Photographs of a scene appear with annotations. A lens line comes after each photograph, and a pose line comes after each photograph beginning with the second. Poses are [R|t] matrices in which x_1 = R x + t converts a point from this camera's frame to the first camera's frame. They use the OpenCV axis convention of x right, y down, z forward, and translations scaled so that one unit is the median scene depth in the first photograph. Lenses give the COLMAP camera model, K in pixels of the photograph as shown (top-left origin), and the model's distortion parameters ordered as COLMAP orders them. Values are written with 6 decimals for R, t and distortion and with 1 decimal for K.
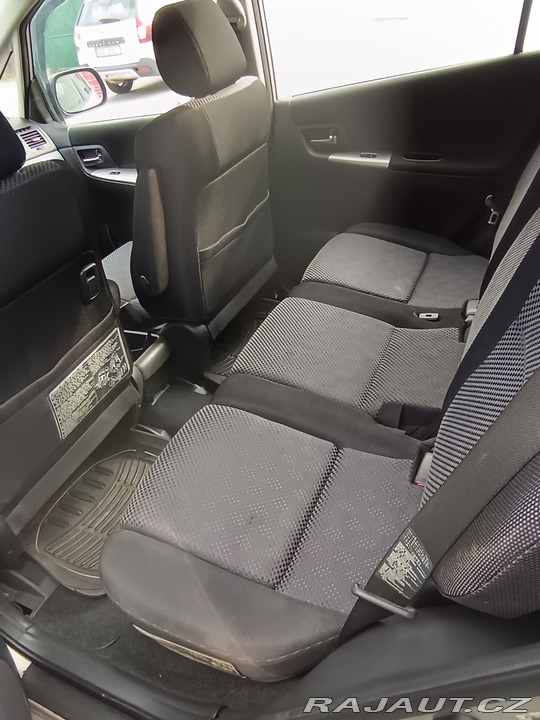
lens RADIAL K [[528.9, 0, 270.2], [0, 528.9, 376.9], [0, 0, 1]] dist [-0.051537, 0.046098]
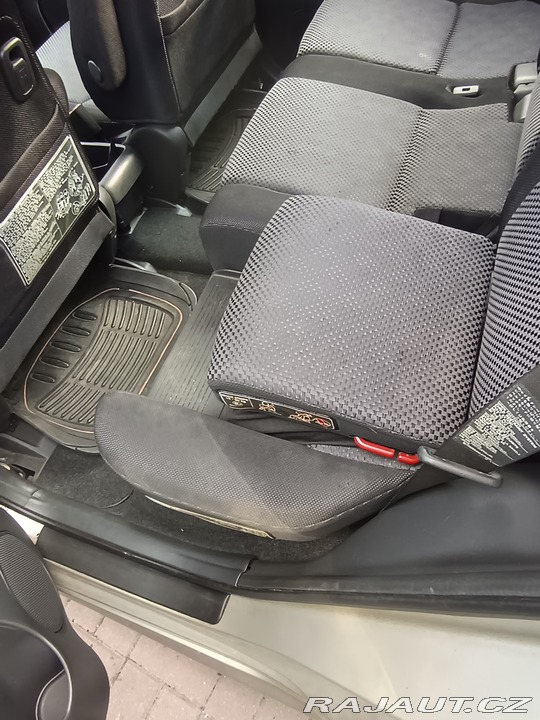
lens RADIAL K [[528.9, 0, 270.2], [0, 528.9, 376.9], [0, 0, 1]] dist [-0.051537, 0.046098]
pose [[0.996824, -0.079111, 0.009155, -0.028946], [0.071712, 0.941649, 0.328869, 0.009621], [-0.034638, -0.327168, 0.944331, 0.141425]]
